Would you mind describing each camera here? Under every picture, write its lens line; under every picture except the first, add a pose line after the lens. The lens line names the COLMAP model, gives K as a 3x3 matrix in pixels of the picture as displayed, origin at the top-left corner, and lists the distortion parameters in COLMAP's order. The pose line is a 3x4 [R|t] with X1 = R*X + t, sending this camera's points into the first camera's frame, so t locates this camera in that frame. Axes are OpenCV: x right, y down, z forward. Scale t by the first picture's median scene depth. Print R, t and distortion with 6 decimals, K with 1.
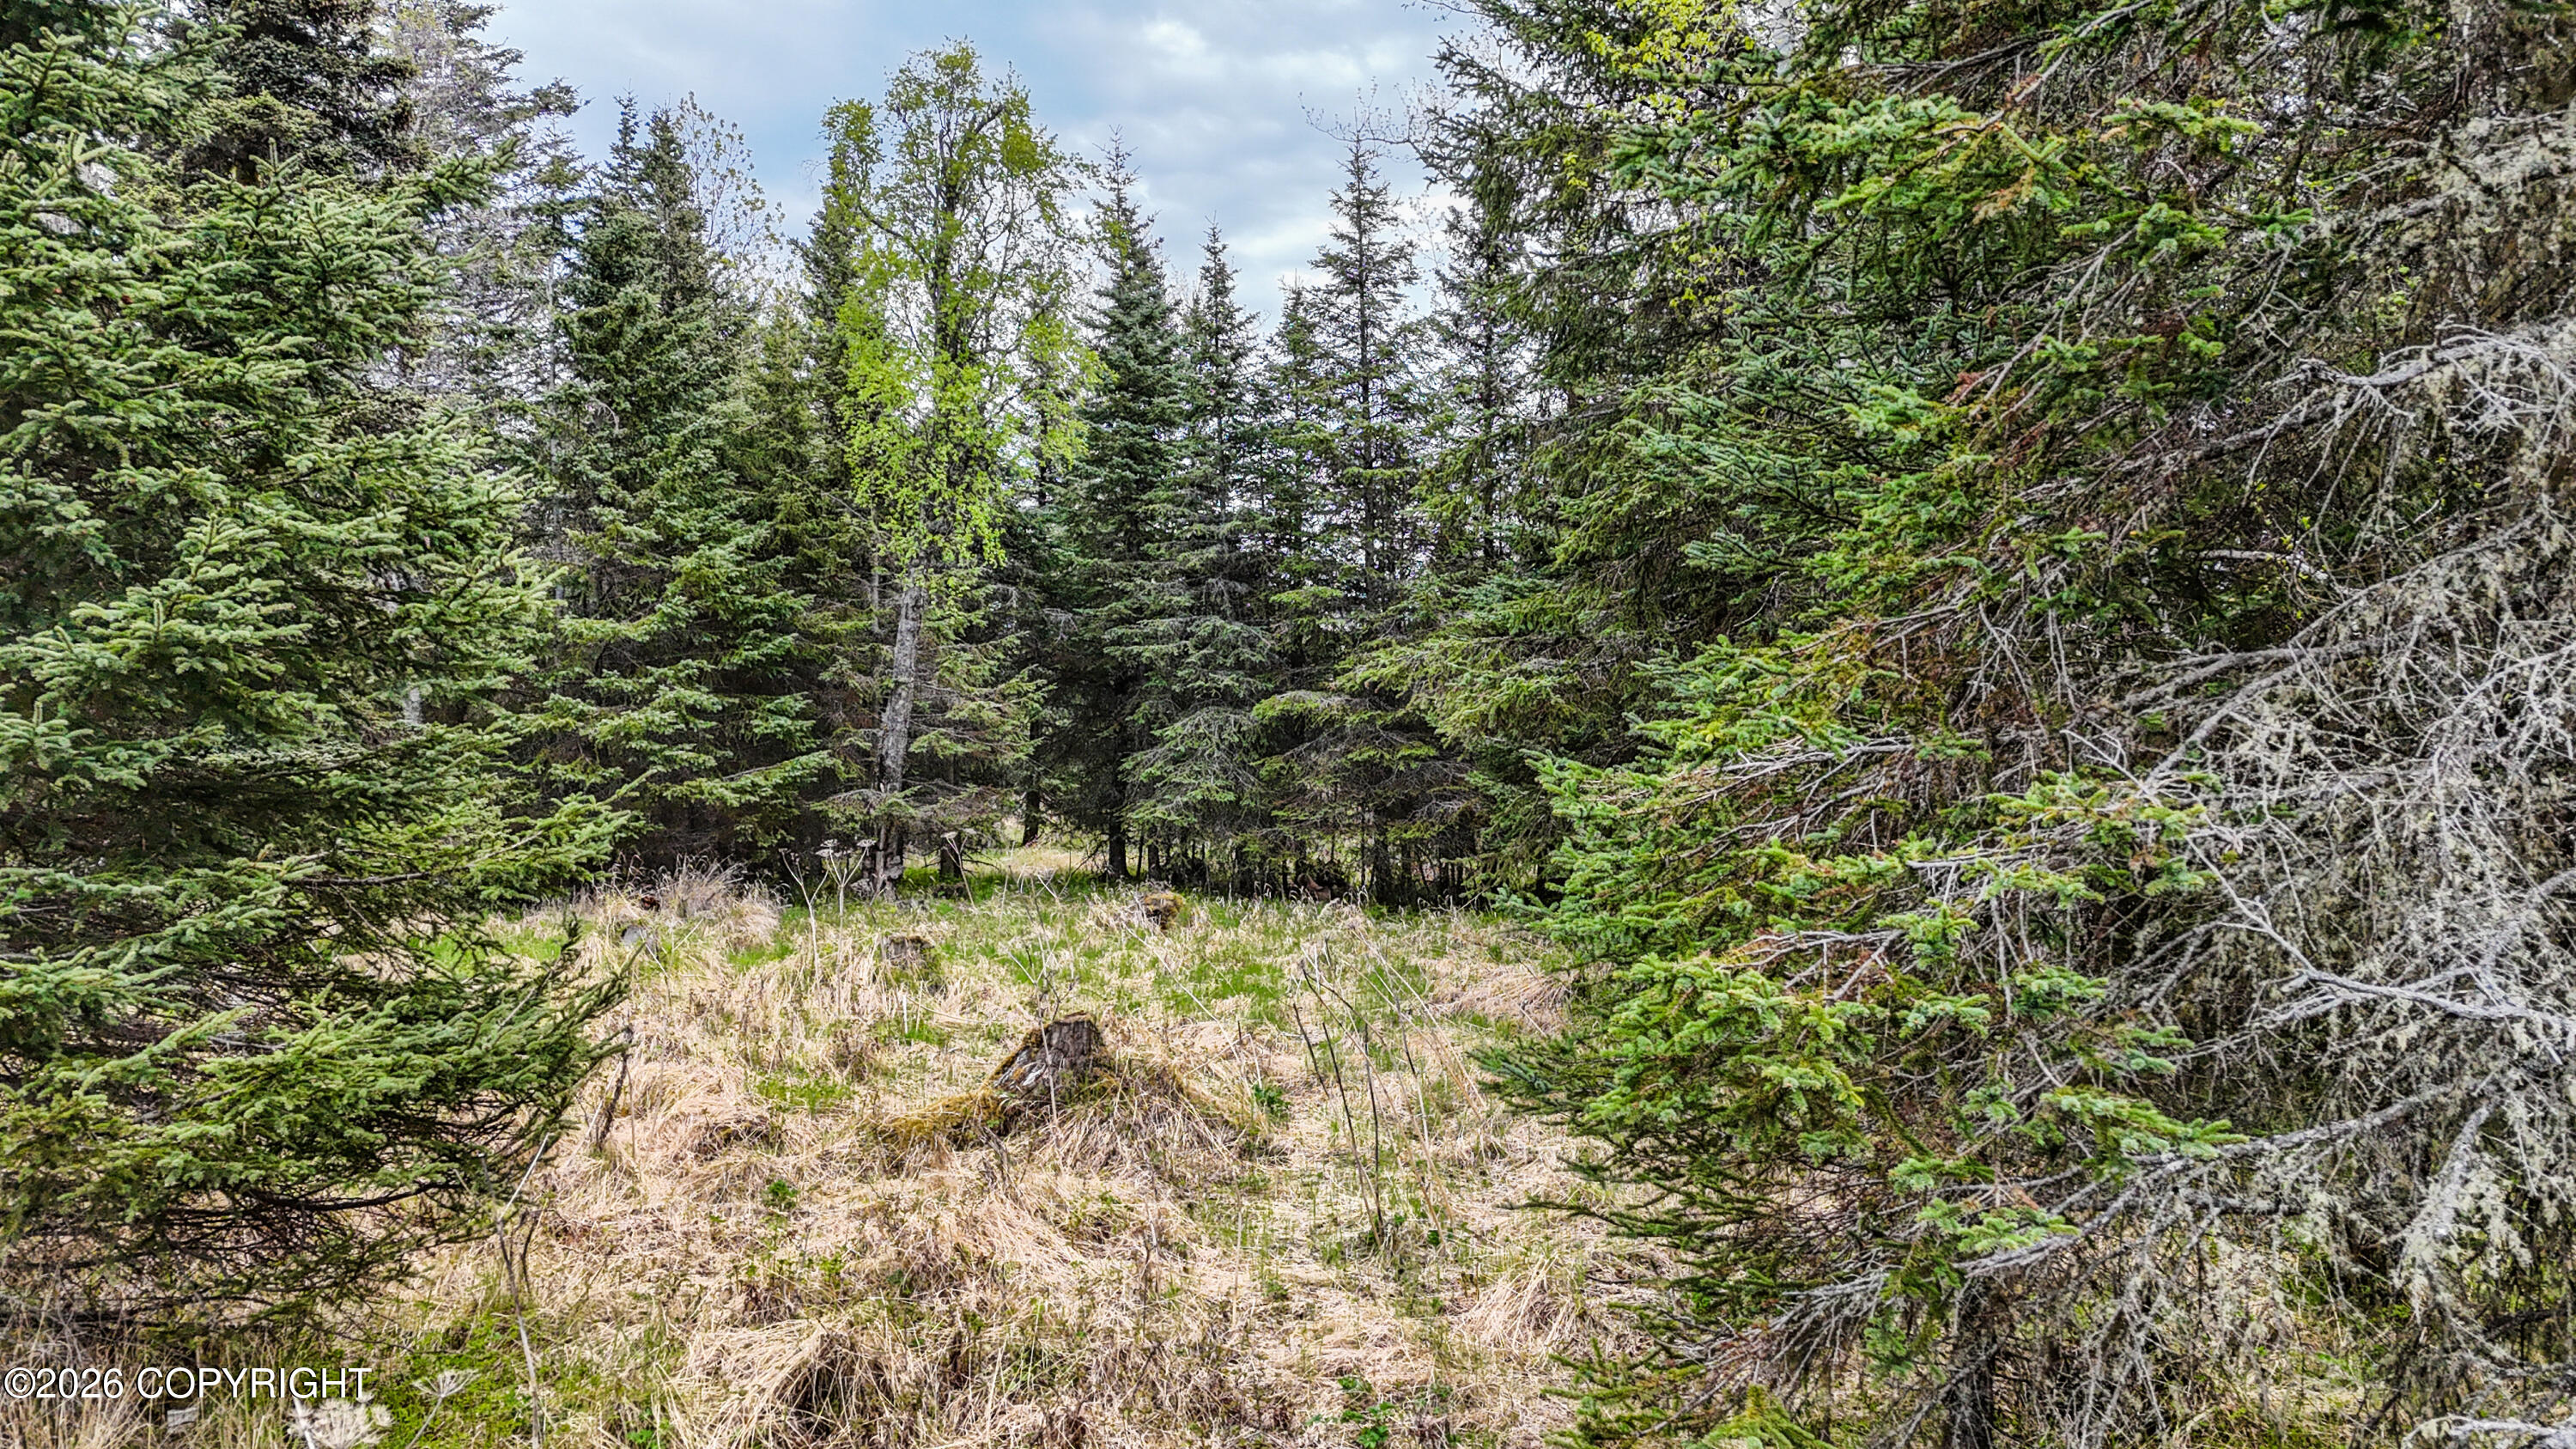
lens RADIAL K [[1930.5, 0, 1290.9], [0, 1930.5, 721.4], [0, 0, 1]] dist [0.061473, -0.033750]
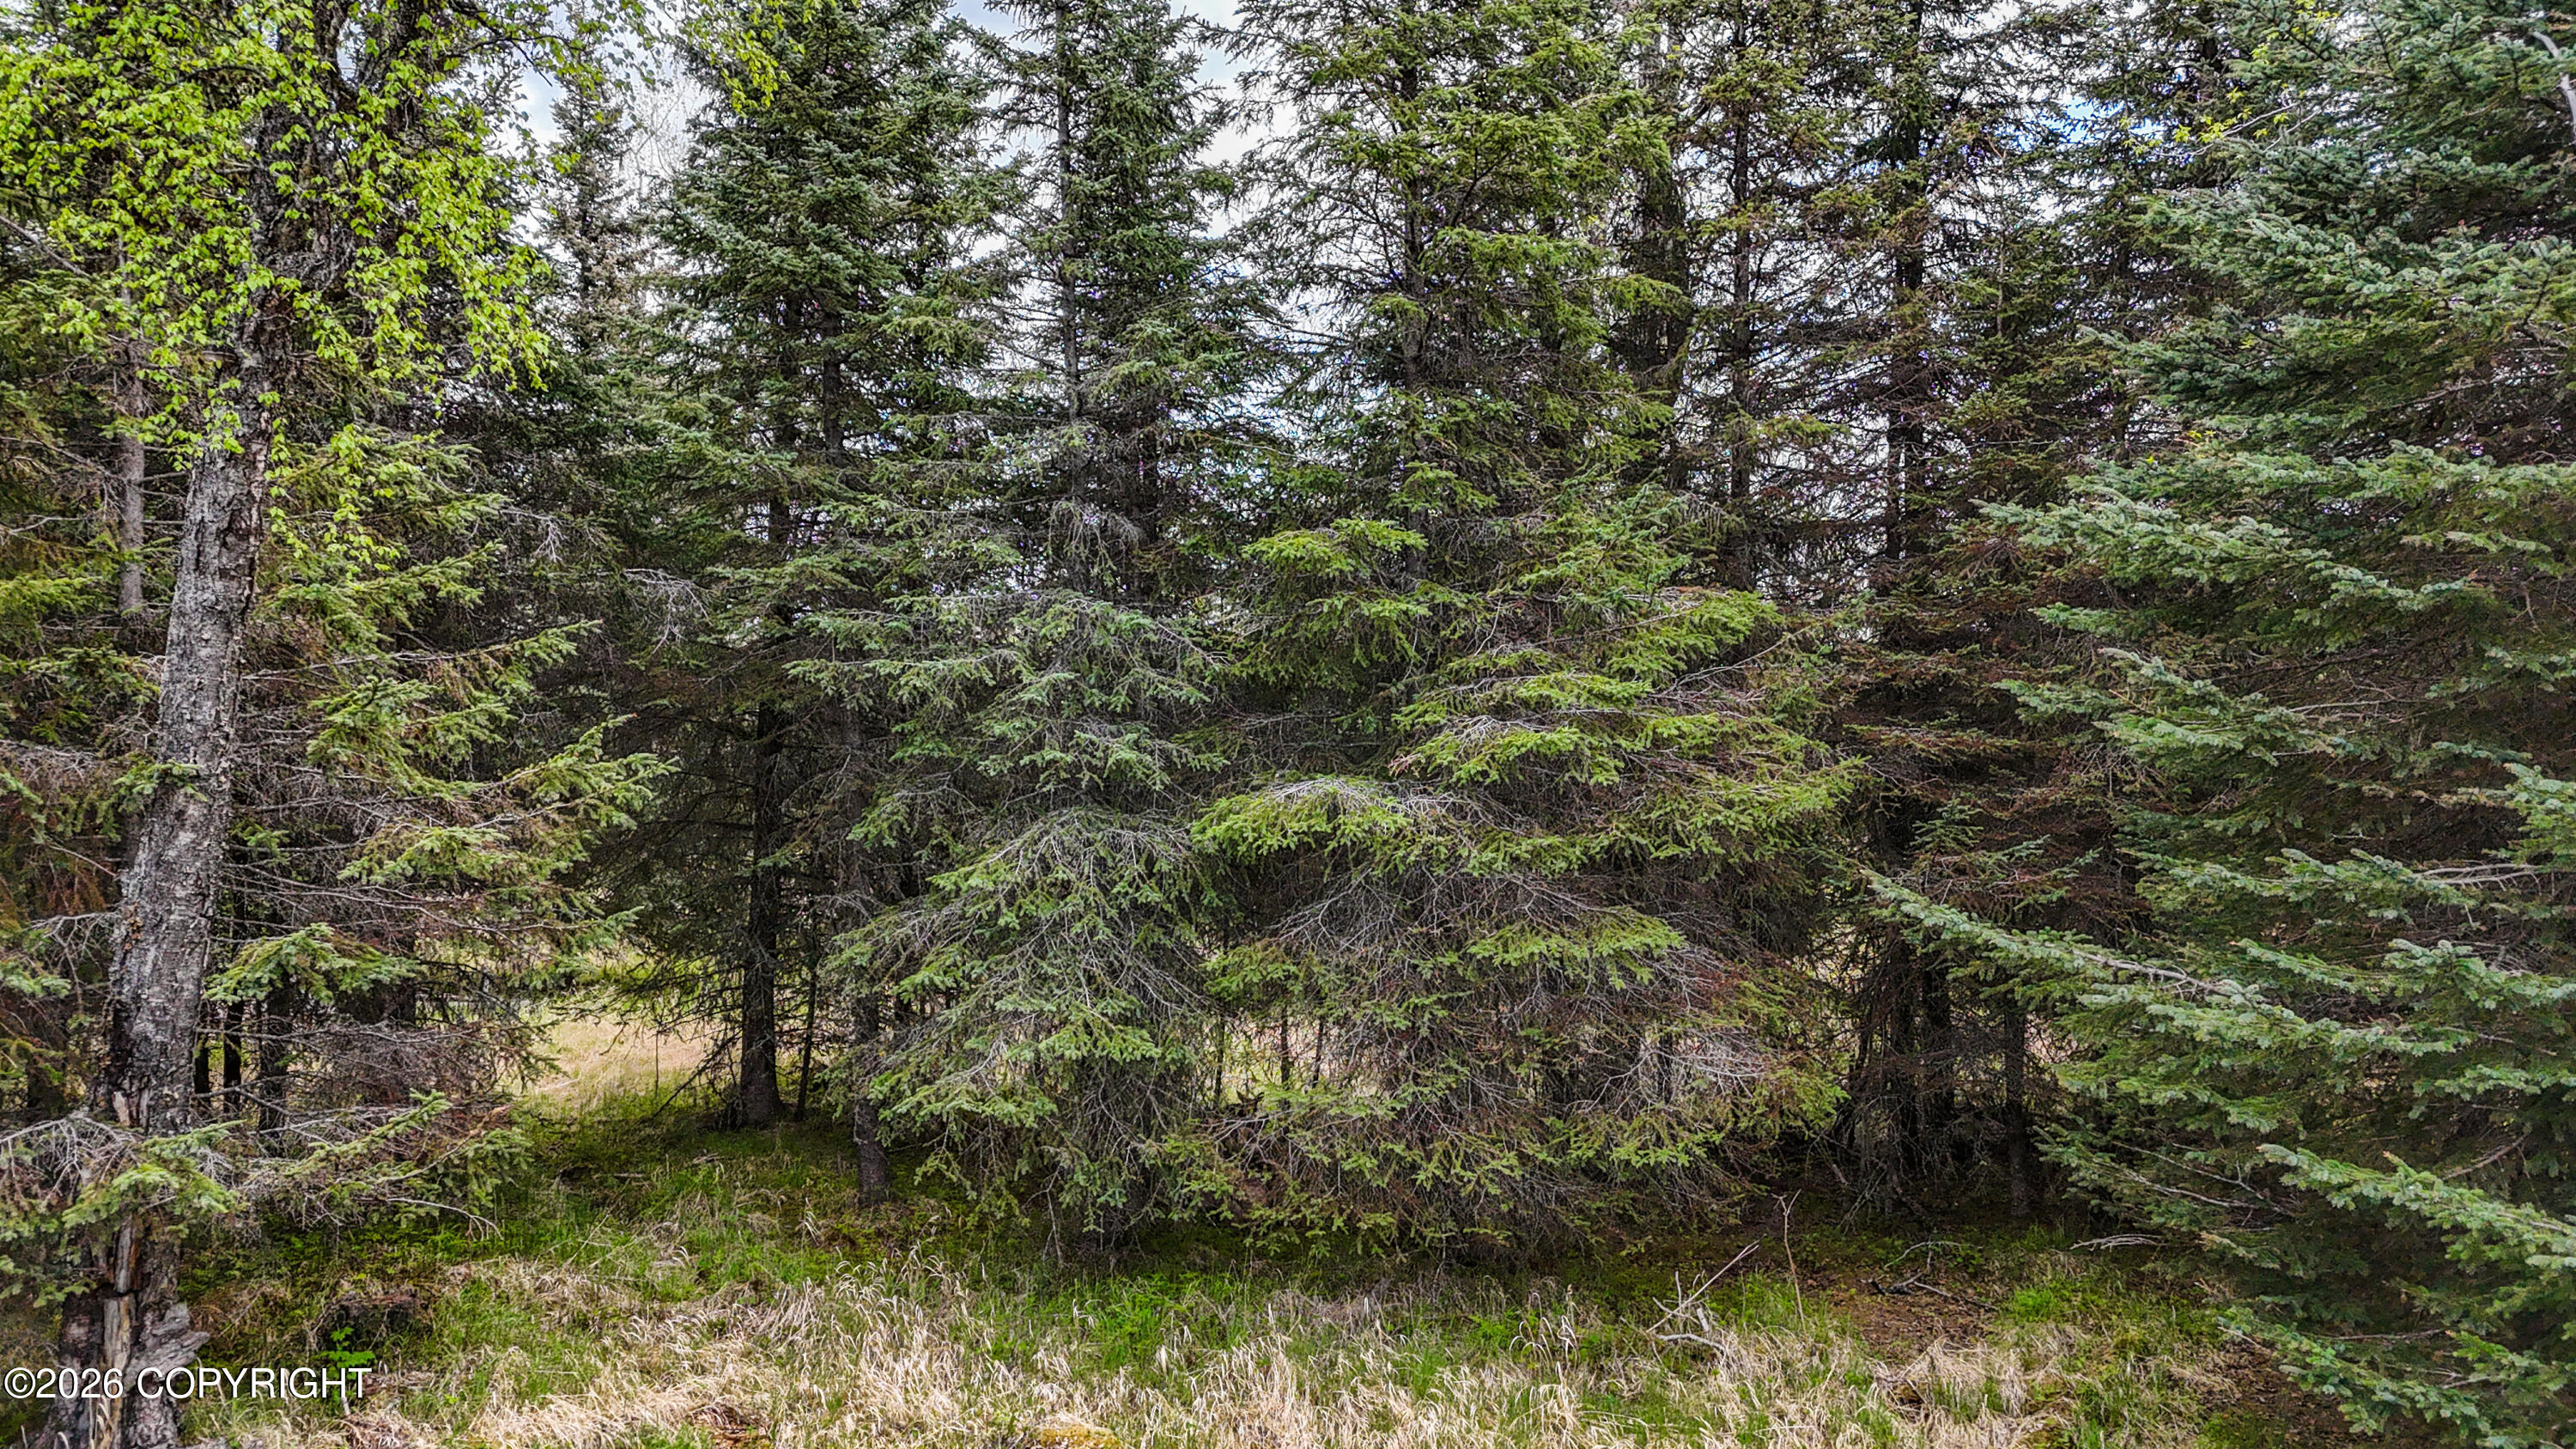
lens RADIAL K [[1930.5, 0, 1281.9], [0, 1930.5, 720.3], [0, 0, 1]] dist [0.061473, -0.033750]
pose [[0.971607, -0.000348, 0.236602, -0.097709], [0.001229, 0.999993, -0.003577, -0.025983], [-0.236599, 0.003766, 0.971600, 0.610745]]
